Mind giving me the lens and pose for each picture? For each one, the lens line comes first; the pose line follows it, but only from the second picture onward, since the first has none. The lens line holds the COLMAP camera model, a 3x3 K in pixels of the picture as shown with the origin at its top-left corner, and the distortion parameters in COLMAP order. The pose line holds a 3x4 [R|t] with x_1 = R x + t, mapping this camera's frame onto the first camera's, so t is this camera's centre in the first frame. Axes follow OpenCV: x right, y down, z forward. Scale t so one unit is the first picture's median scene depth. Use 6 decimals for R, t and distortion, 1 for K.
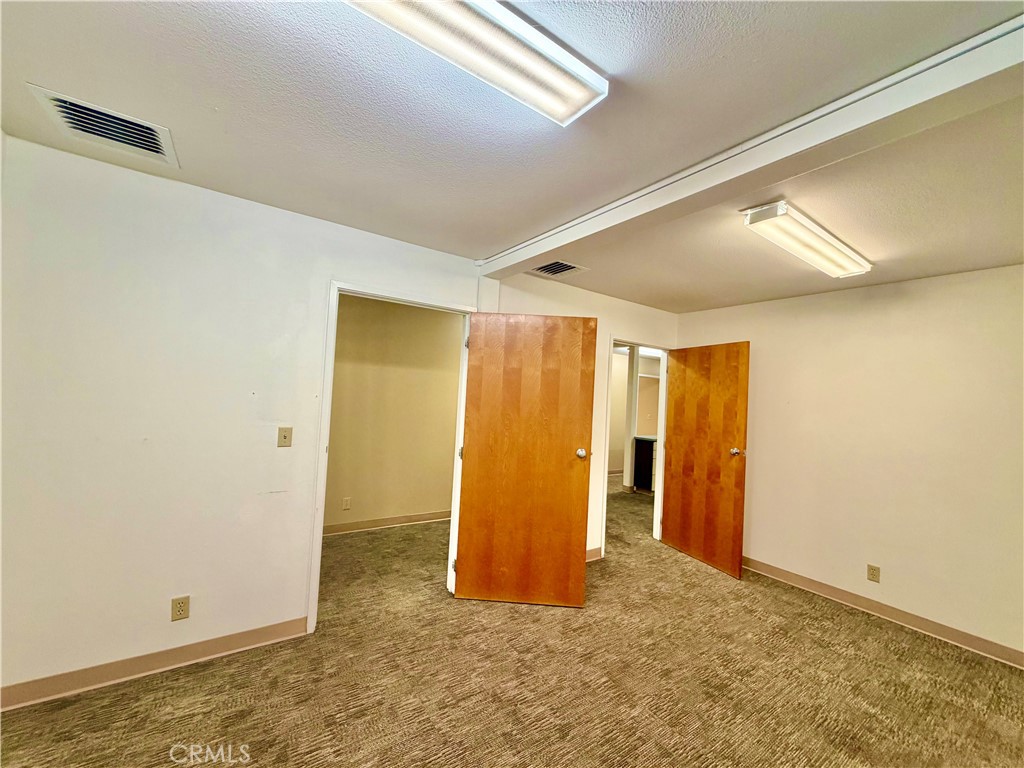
lens RADIAL K [[408.5, 0, 512.0], [0, 408.5, 384.0], [0, 0, 1]] dist [0.000508, 0.000461]
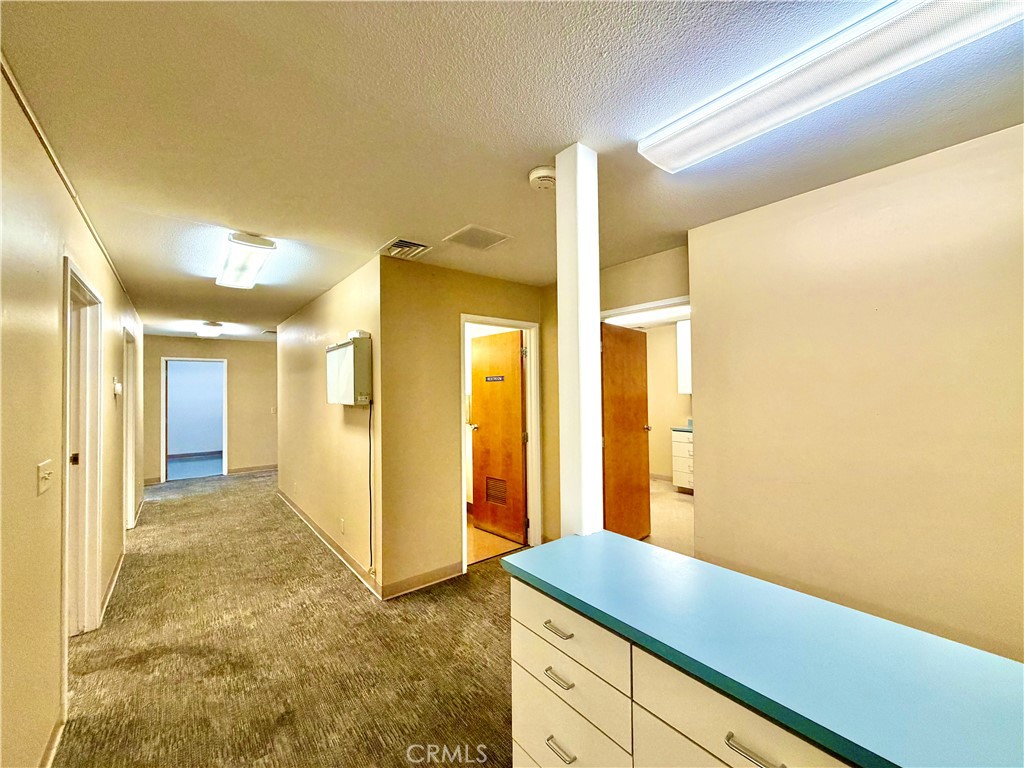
lens RADIAL K [[408.5, 0, 512.0], [0, 408.5, 384.0], [0, 0, 1]] dist [0.000508, 0.000461]
pose [[0.066866, -0.068639, -0.995398, 0.922468], [0.050526, 0.996584, -0.065327, 0.094931], [0.996482, -0.045925, 0.070106, 1.629467]]
